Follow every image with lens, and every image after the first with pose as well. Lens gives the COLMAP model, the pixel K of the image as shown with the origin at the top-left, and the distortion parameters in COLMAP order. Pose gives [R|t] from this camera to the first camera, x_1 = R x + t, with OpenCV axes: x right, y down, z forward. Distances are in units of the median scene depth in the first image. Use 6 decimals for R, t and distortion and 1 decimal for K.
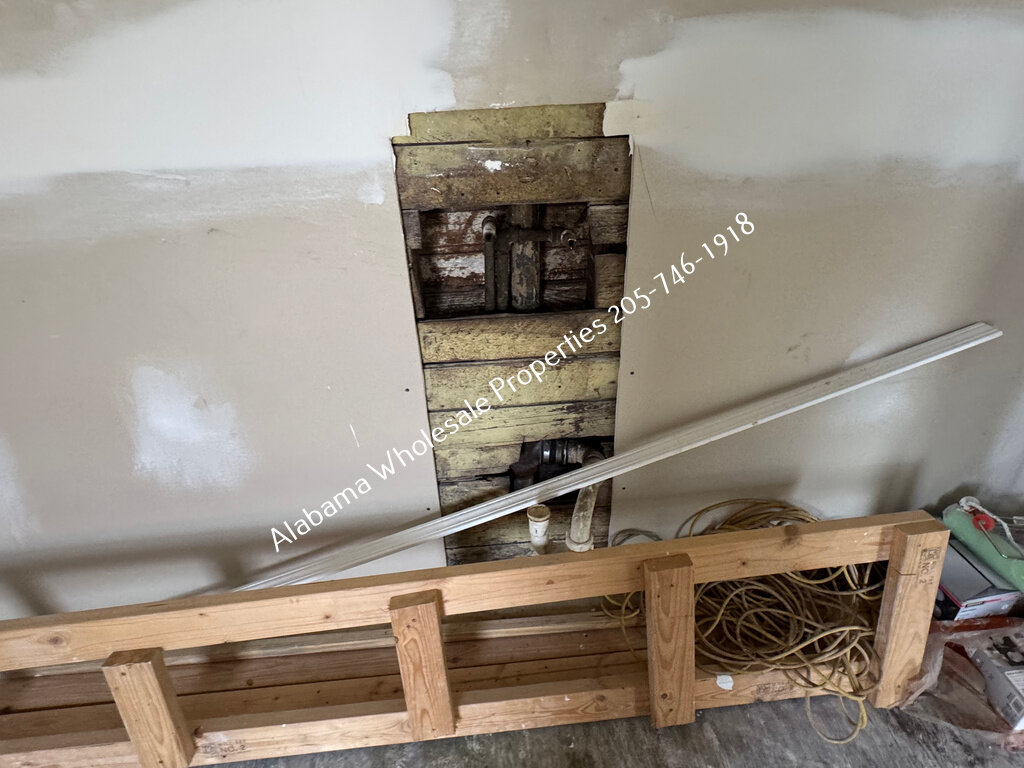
lens RADIAL K [[567.9, 0, 512.1], [0, 567.9, 387.3], [0, 0, 1]] dist [0.004095, -0.004046]
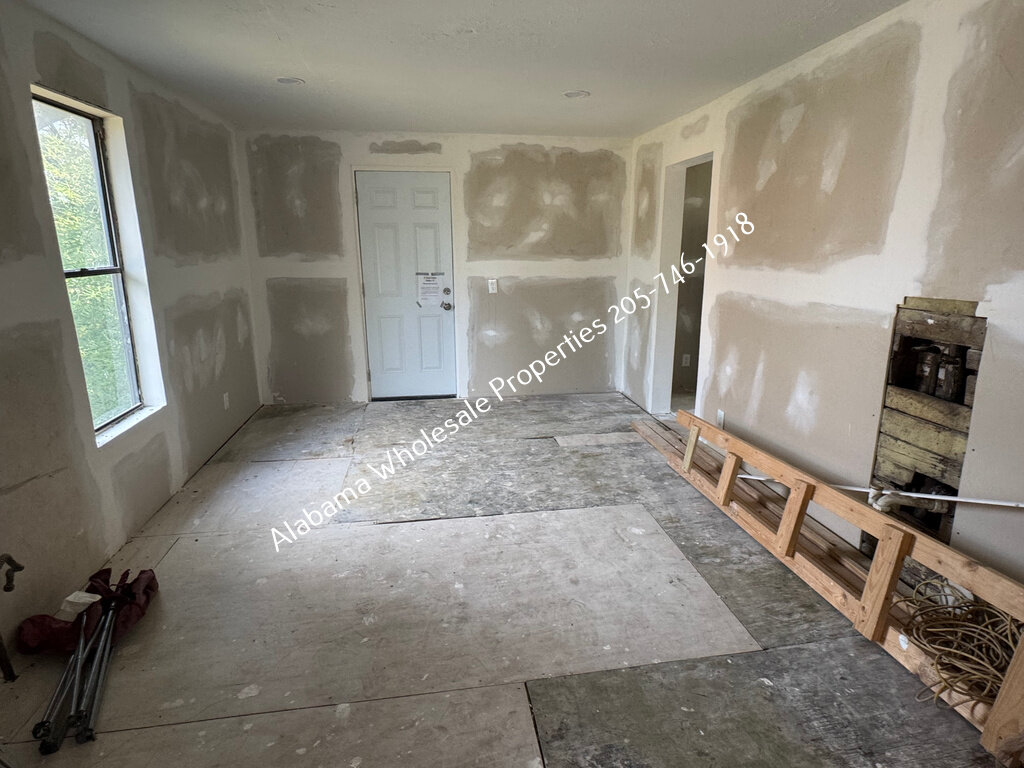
lens RADIAL K [[567.9, 0, 515.2], [0, 567.9, 381.7], [0, 0, 1]] dist [0.004095, -0.004046]
pose [[0.066338, 0.246383, -0.966899, 2.040045], [-0.529671, 0.829925, 0.175139, 0.277613], [0.845605, 0.500520, 0.185558, -0.672900]]
